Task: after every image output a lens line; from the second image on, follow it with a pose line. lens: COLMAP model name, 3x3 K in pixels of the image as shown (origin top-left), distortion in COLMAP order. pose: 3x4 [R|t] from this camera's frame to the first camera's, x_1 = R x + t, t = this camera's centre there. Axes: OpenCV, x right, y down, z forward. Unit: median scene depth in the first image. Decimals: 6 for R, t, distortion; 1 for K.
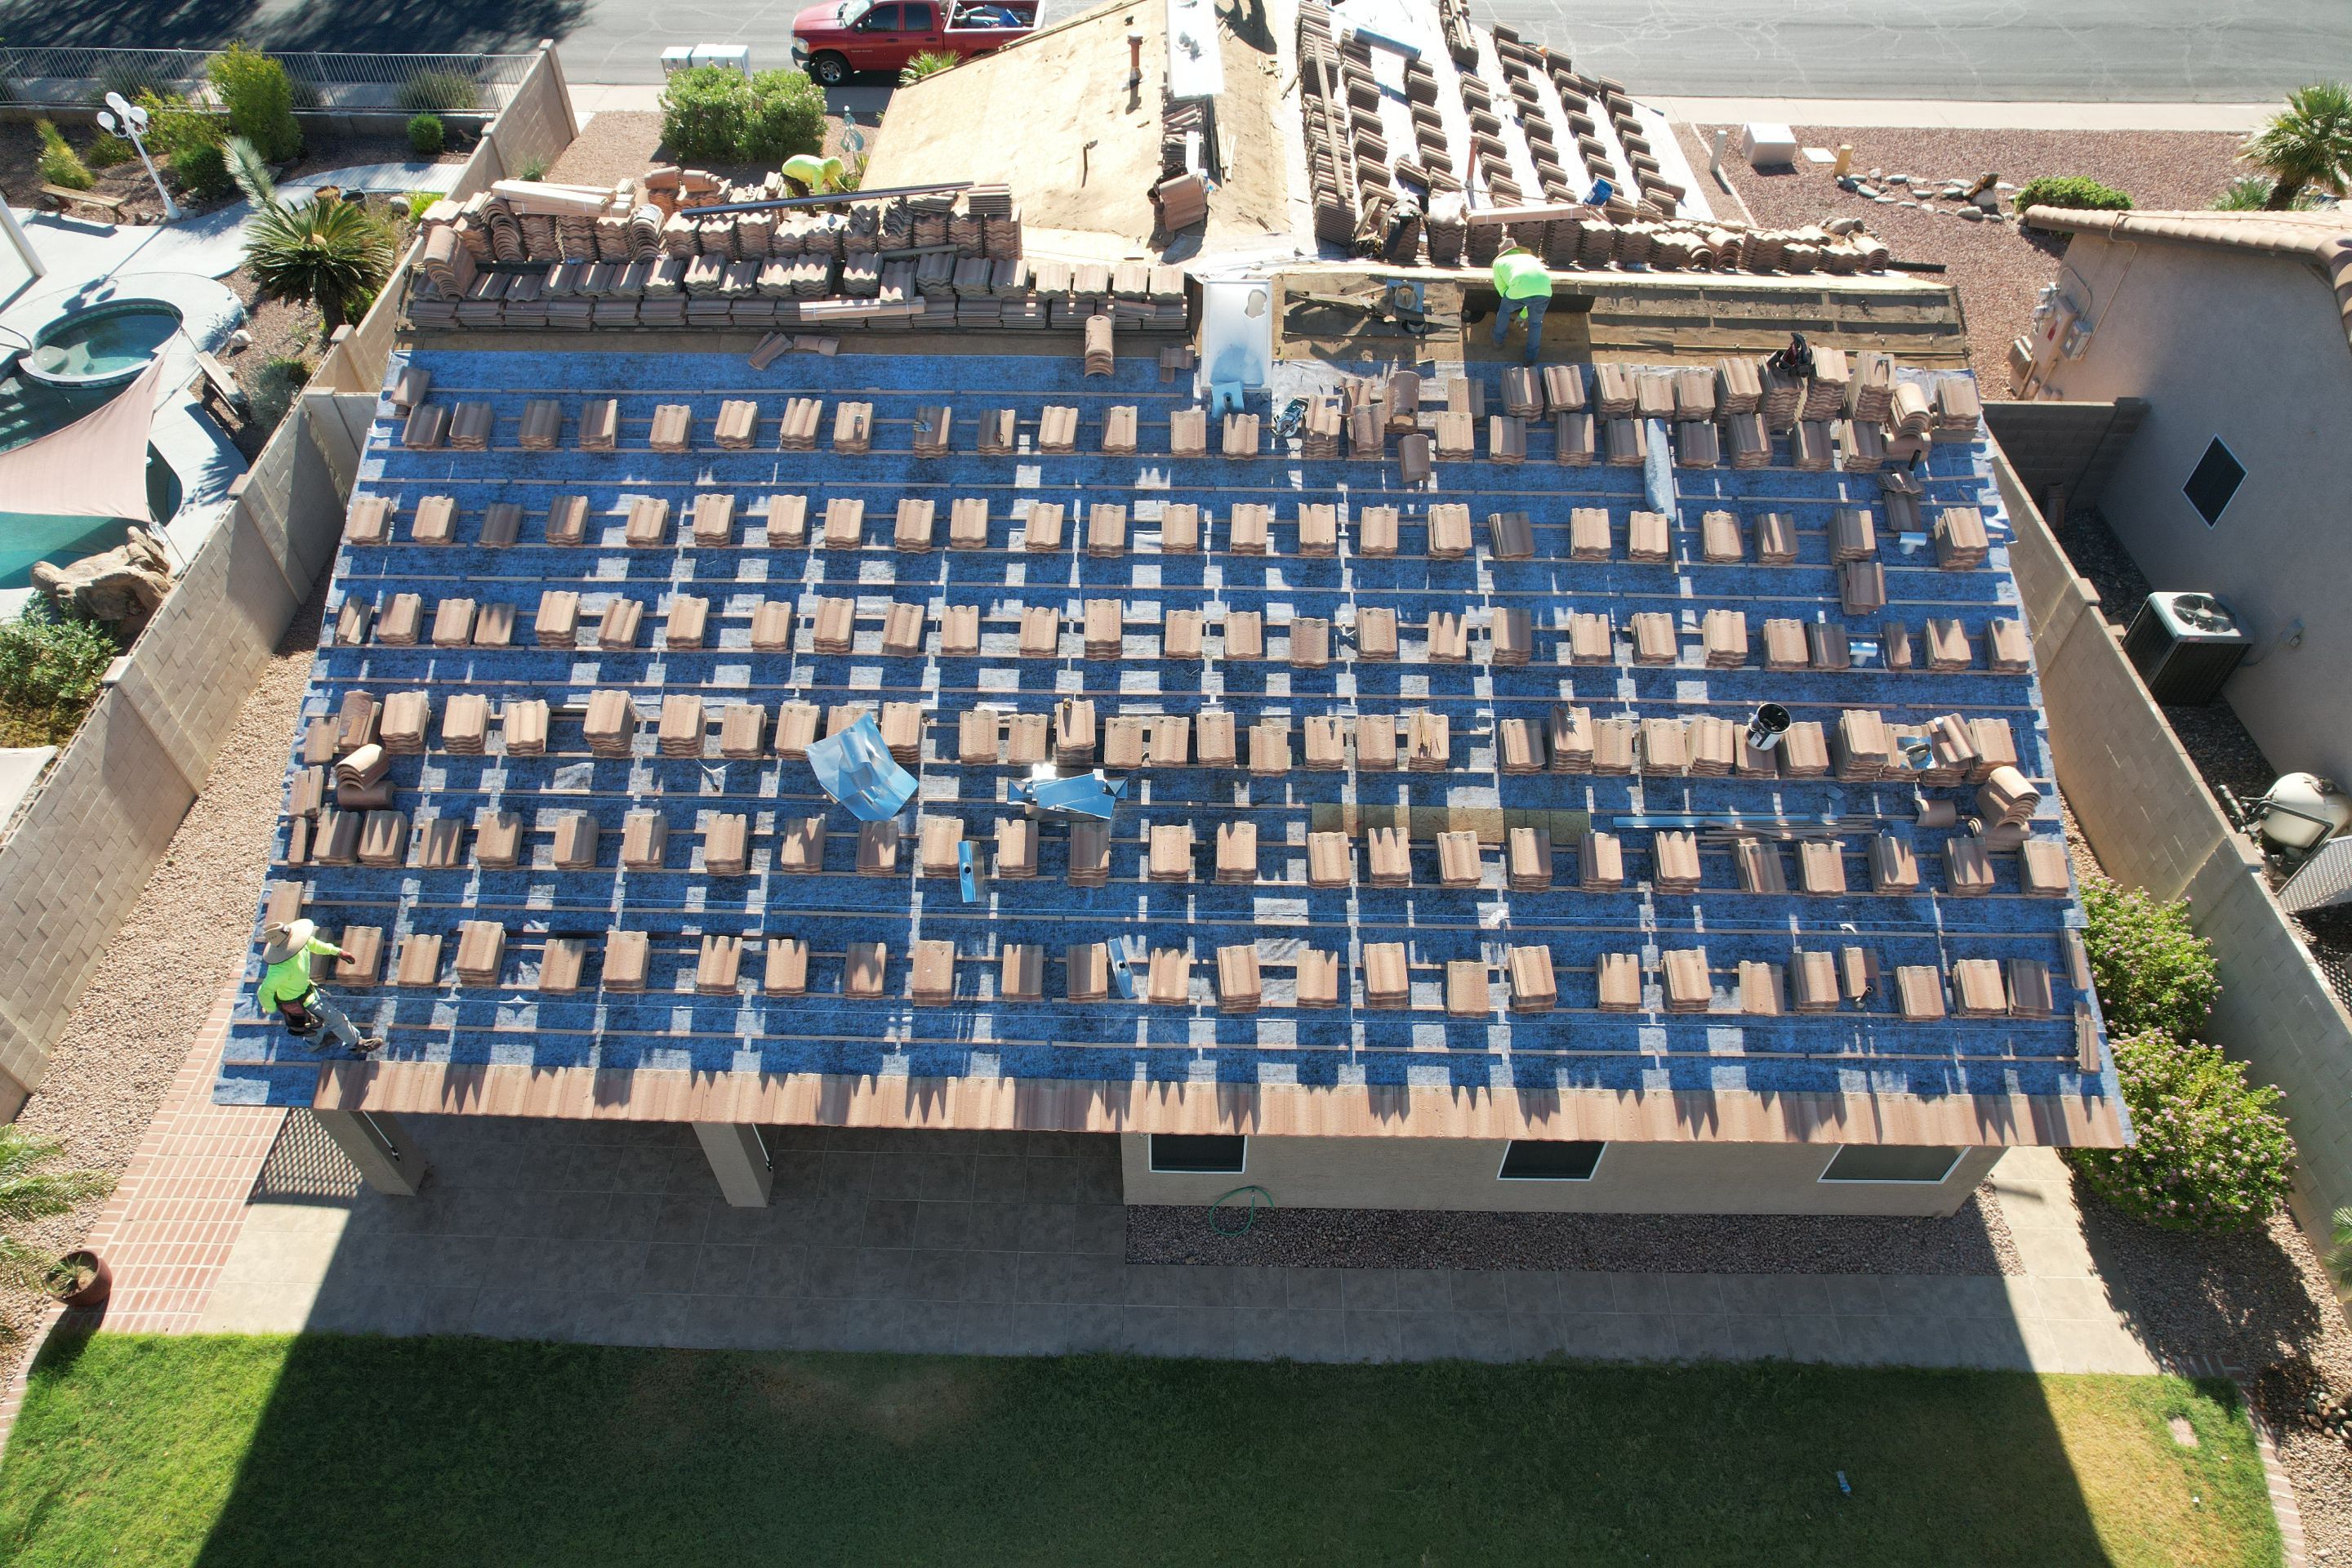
lens RADIAL K [[1497.4, 0, 1168.0], [0, 1497.4, 789.4], [0, 0, 1]] dist [-0.074664, 0.067435]
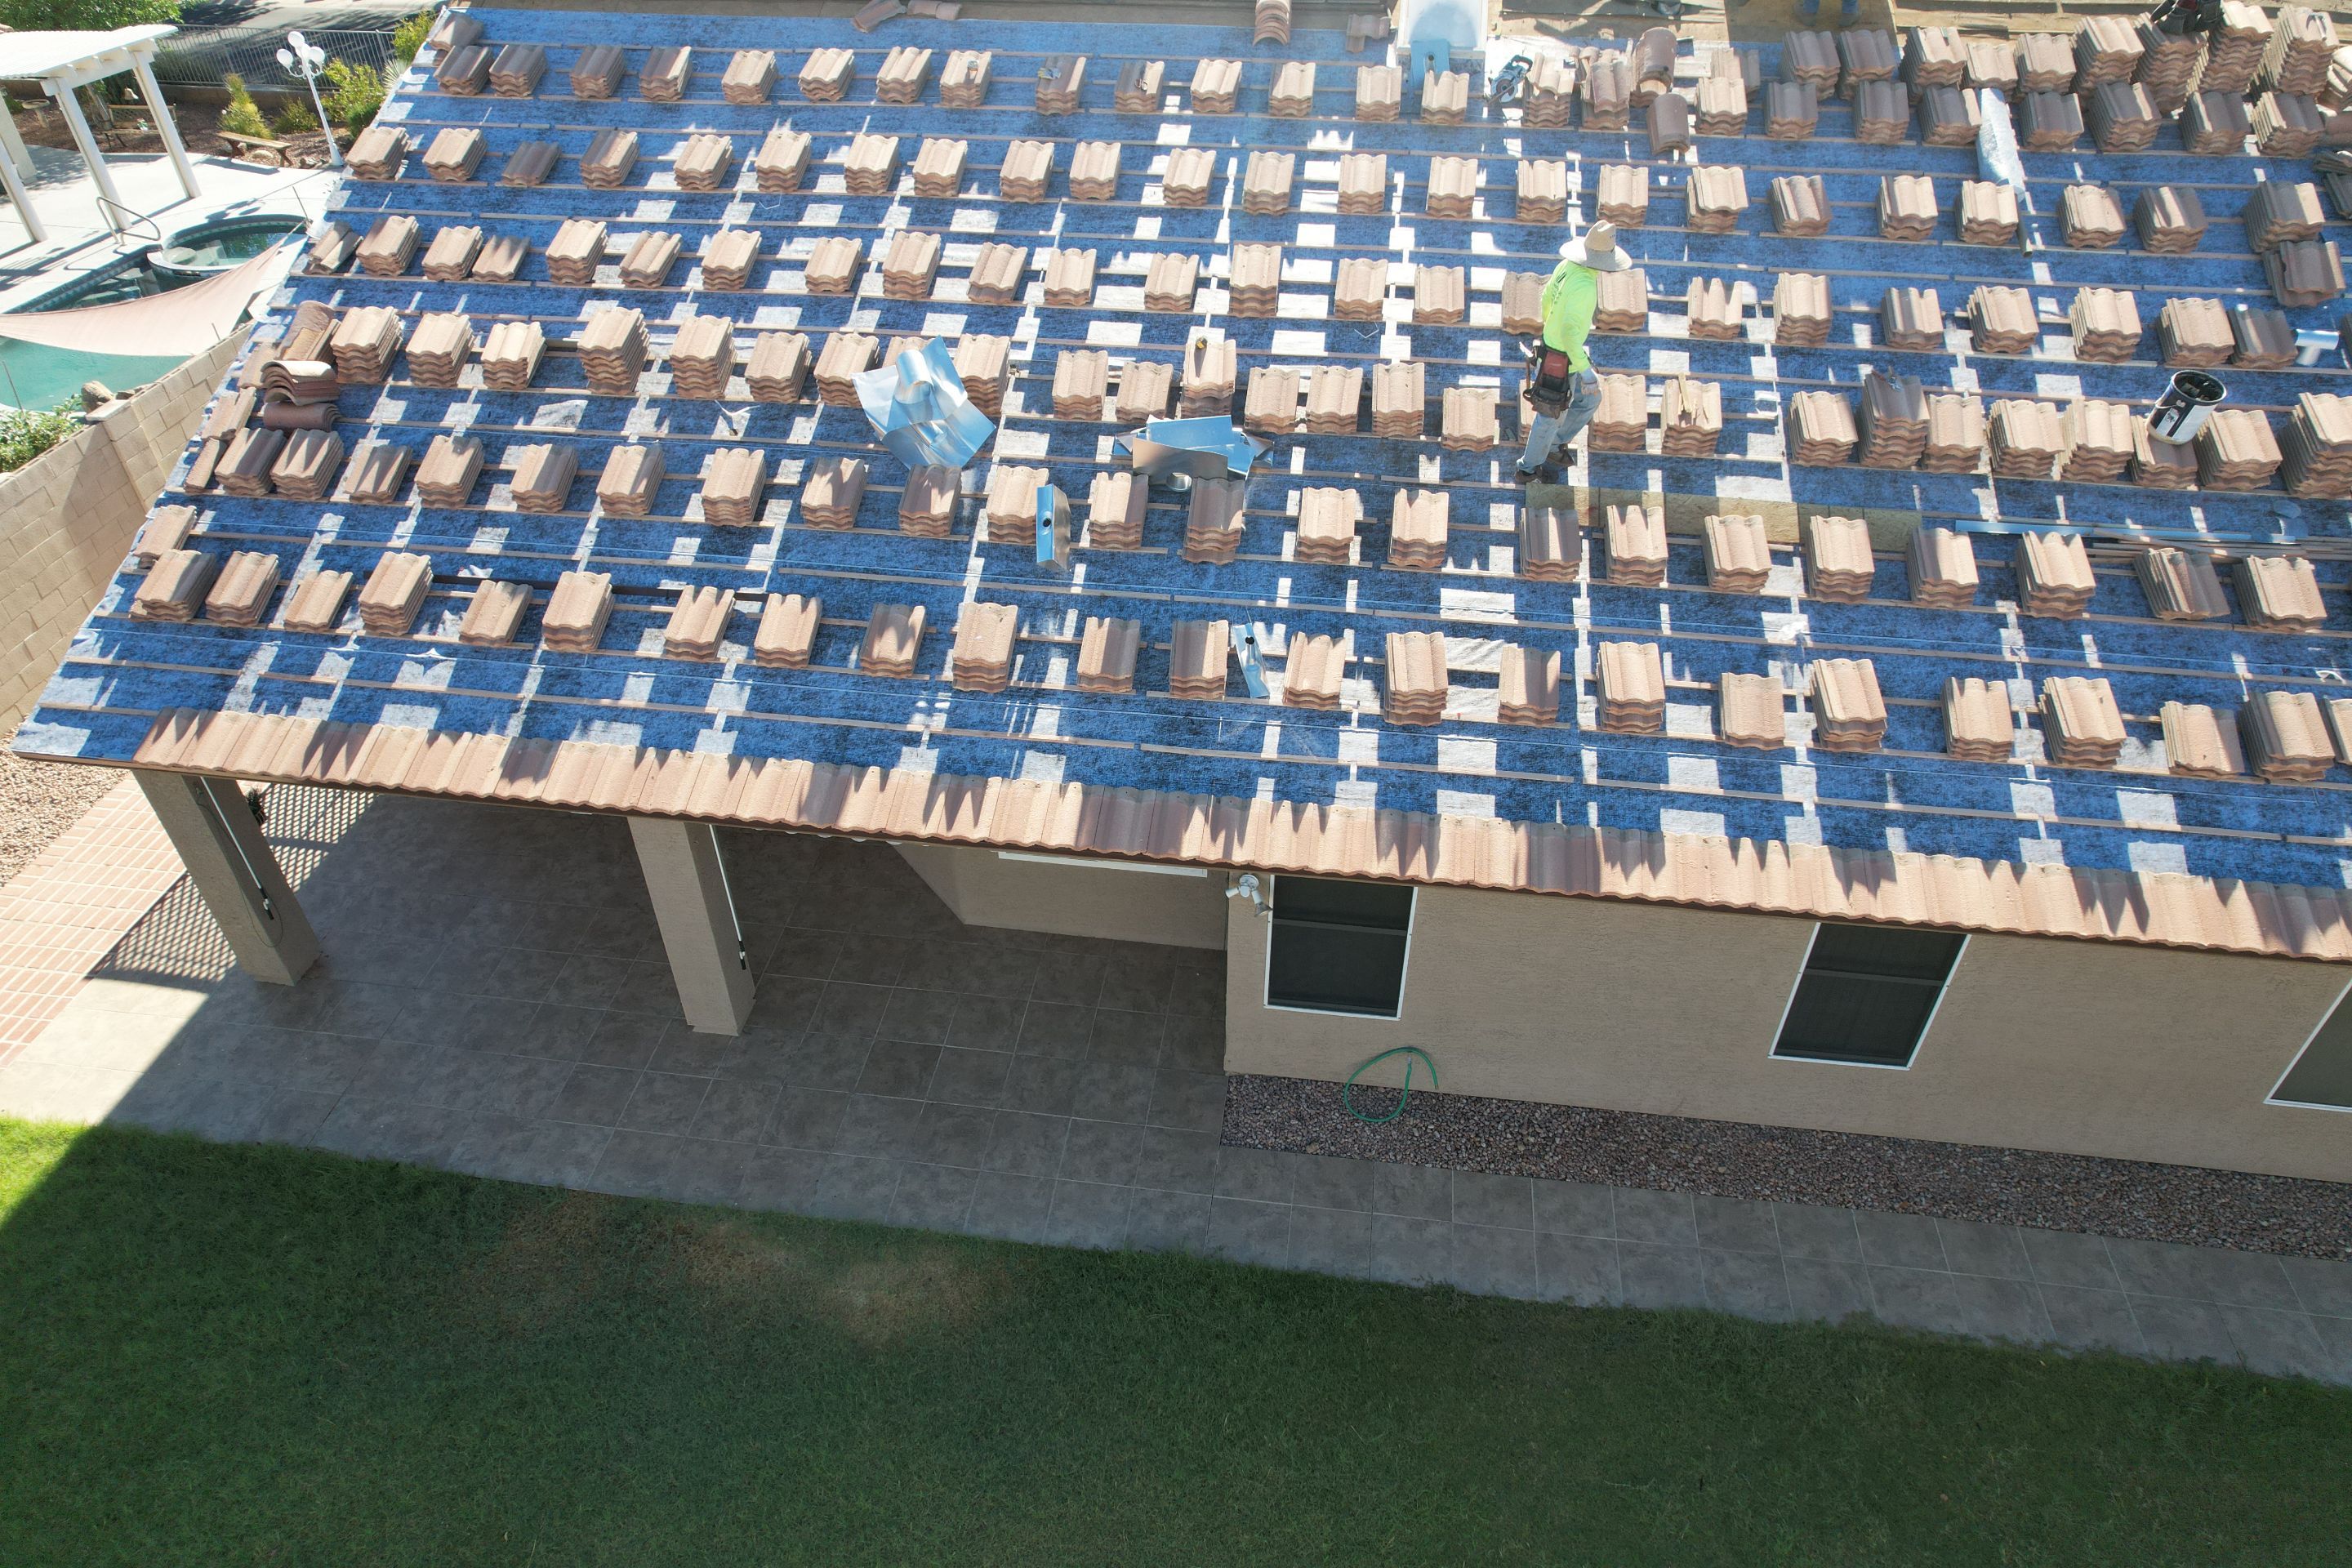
lens RADIAL K [[1497.4, 0, 1172.1], [0, 1497.4, 792.8], [0, 0, 1]] dist [-0.074664, 0.067435]
pose [[0.993429, 0.068476, -0.091703, 0.002053], [-0.081924, 0.984979, -0.152003, 0.277468], [0.079917, 0.158517, 0.984117, 0.295474]]
